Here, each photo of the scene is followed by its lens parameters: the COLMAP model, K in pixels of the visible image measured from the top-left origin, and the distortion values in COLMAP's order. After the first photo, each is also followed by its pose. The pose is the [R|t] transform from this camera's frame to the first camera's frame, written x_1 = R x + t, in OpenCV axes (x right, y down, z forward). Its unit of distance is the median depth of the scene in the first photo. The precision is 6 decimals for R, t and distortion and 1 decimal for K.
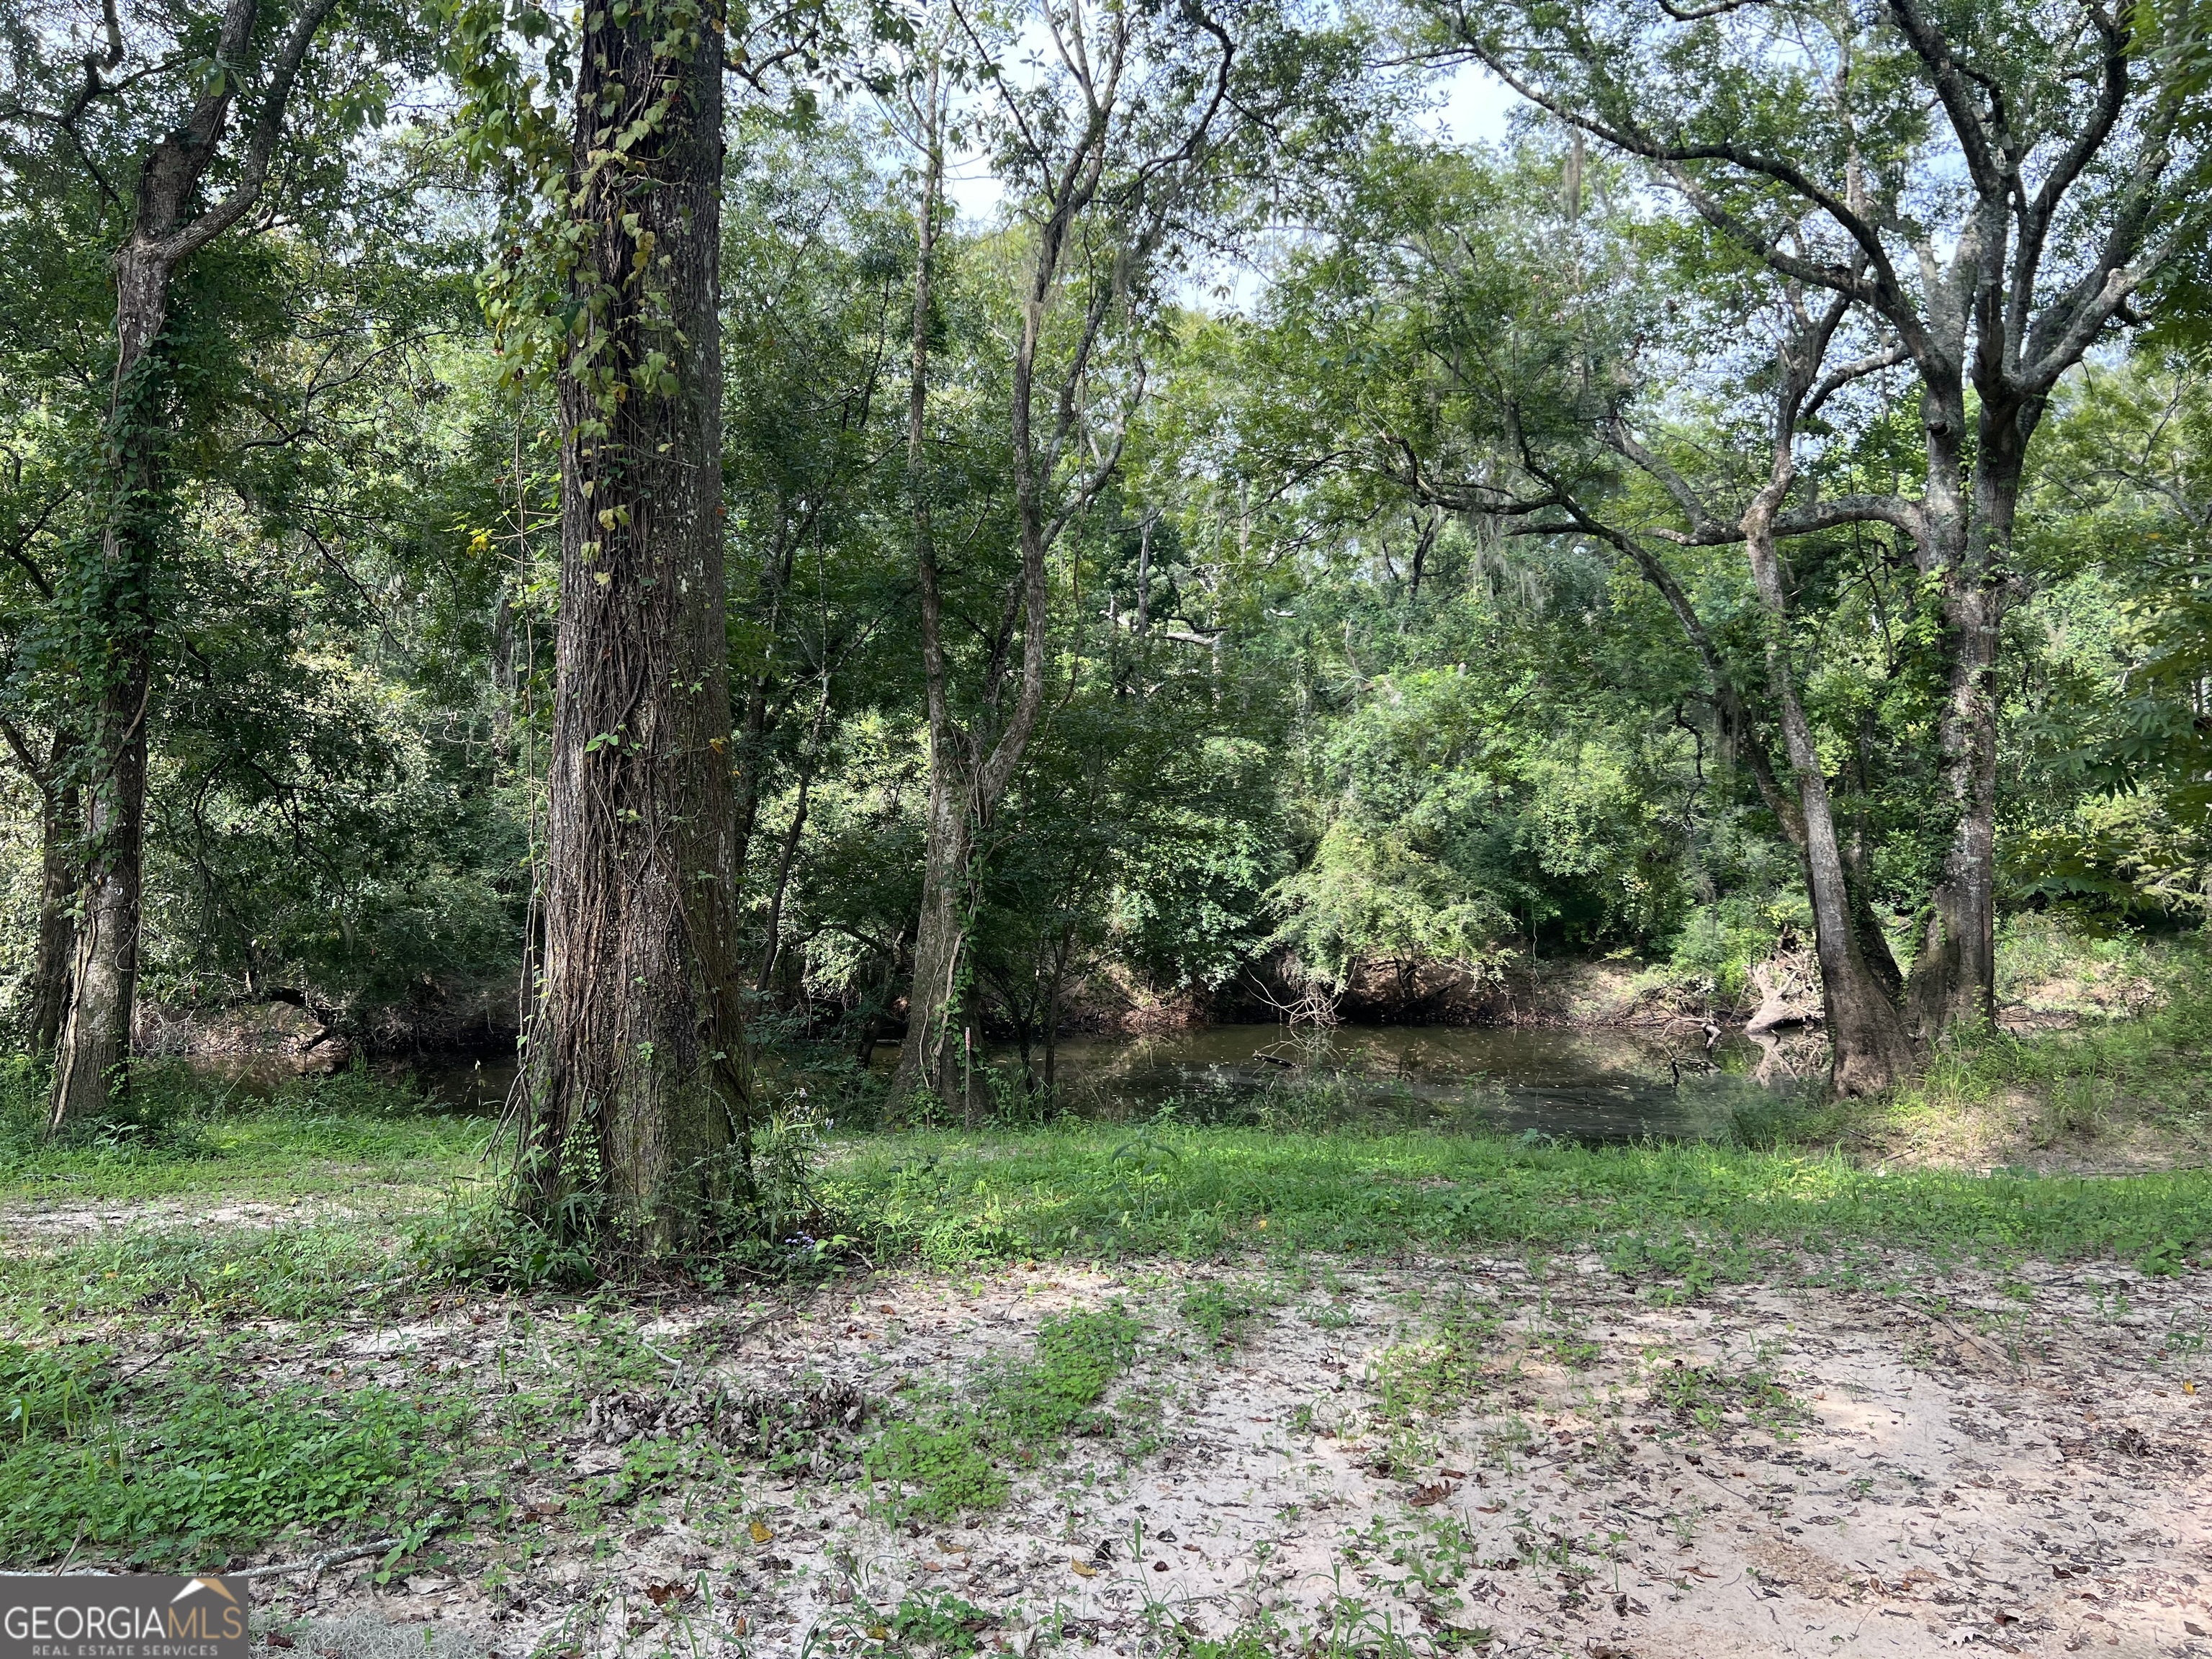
lens RADIAL K [[1677.8, 0, 1095.0], [0, 1677.8, 837.8], [0, 0, 1]] dist [0.032380, -0.025047]
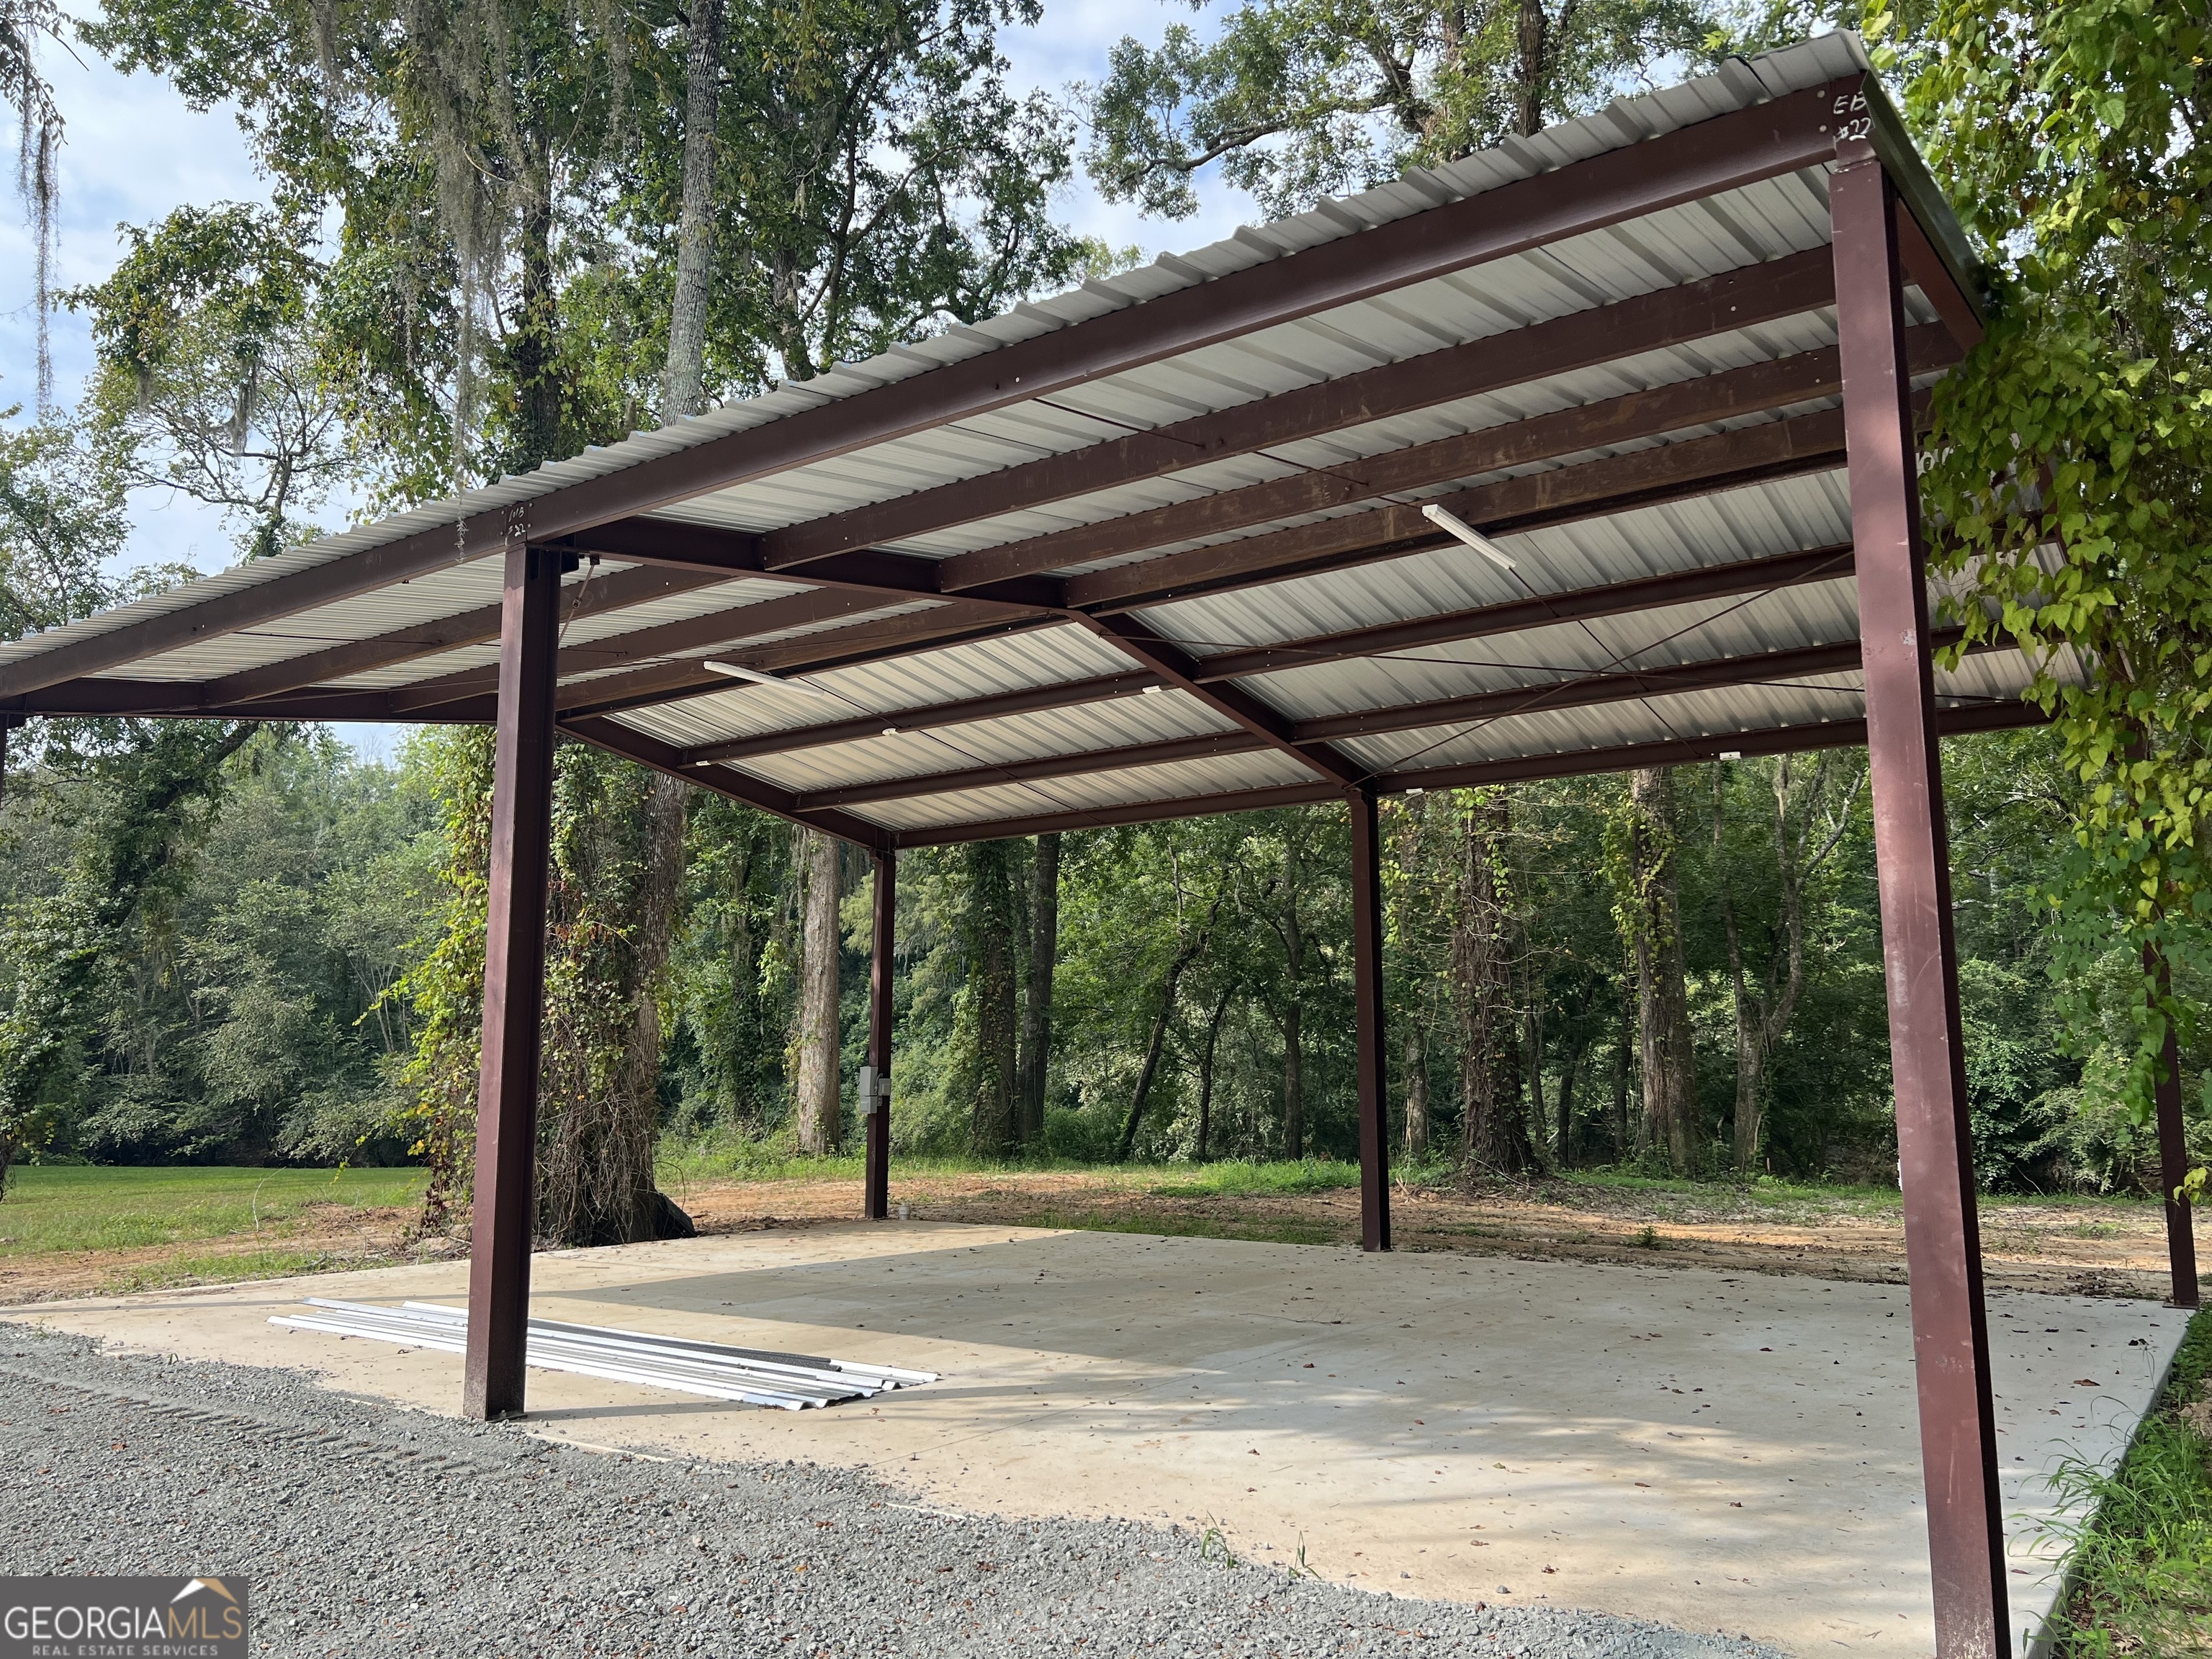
lens RADIAL K [[1677.8, 0, 1109.2], [0, 1677.8, 810.0], [0, 0, 1]] dist [0.032380, -0.025047]
pose [[0.905628, -0.063070, -0.419358, 0.026659], [0.002494, 0.989654, -0.143454, -0.003375], [0.424067, 0.128870, 0.896415, -0.385854]]
